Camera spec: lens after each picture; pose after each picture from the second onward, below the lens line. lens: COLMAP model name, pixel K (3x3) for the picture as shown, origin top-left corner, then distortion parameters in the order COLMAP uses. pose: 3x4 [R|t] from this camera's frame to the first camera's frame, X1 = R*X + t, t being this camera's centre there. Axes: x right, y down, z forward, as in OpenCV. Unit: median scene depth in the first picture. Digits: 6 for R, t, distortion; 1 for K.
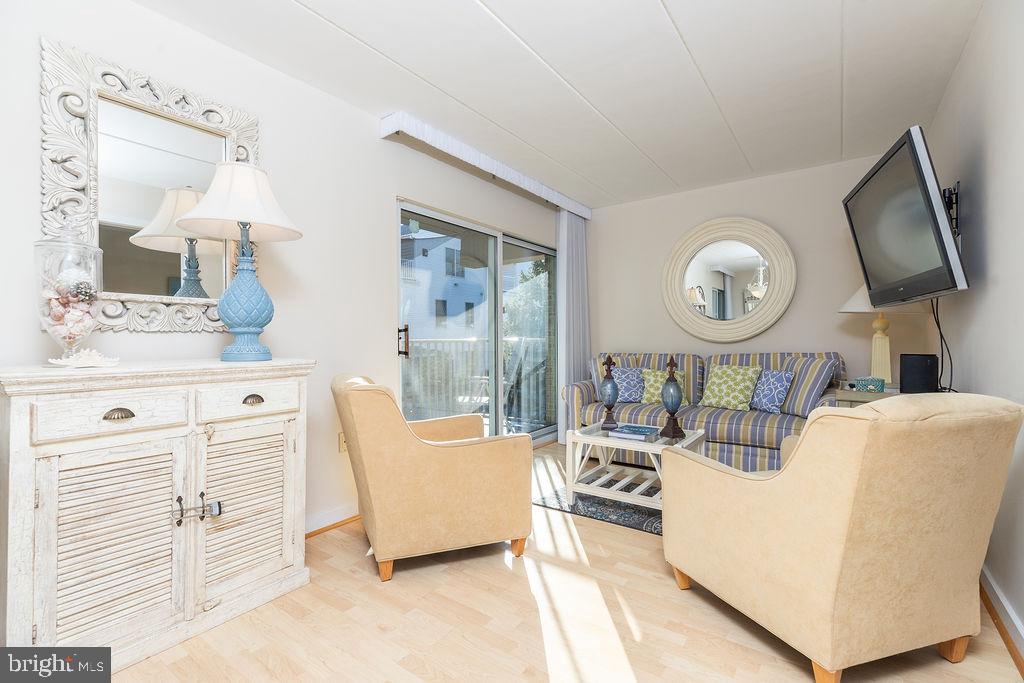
lens RADIAL K [[468.0, 0, 518.2], [0, 468.0, 337.8], [0, 0, 1]] dist [0.000410, 0.000377]
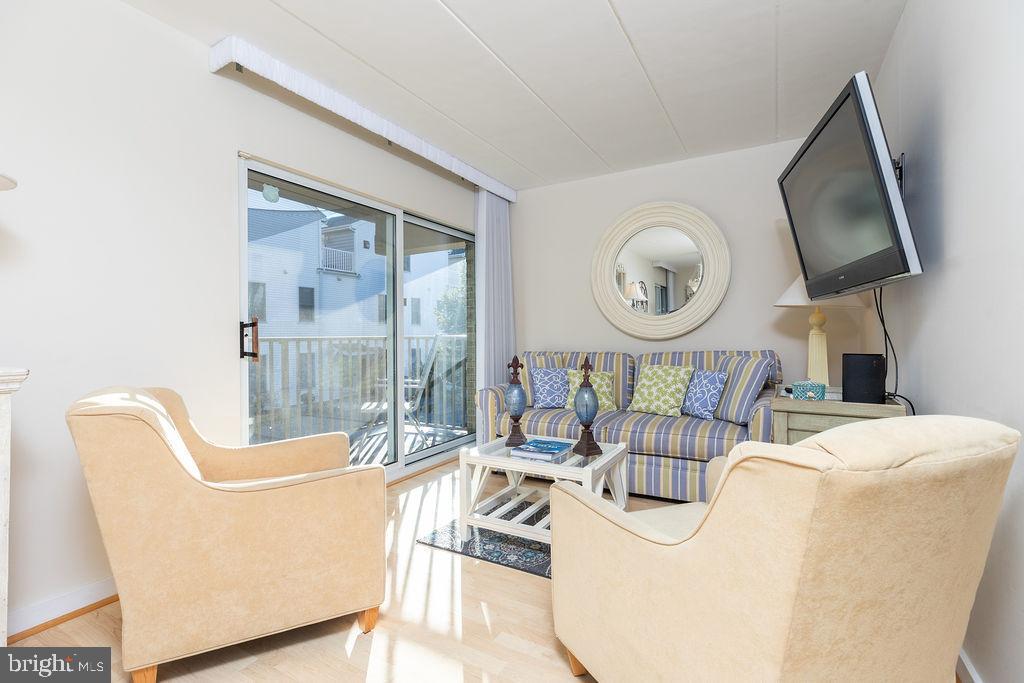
lens RADIAL K [[468.0, 0, 527.8], [0, 468.0, 332.9], [0, 0, 1]] dist [0.000410, 0.000377]
pose [[0.993451, -0.000570, 0.114254, 0.122143], [0.000966, 0.999994, -0.003409, -0.000019], [-0.114251, 0.003497, 0.993446, 0.175522]]
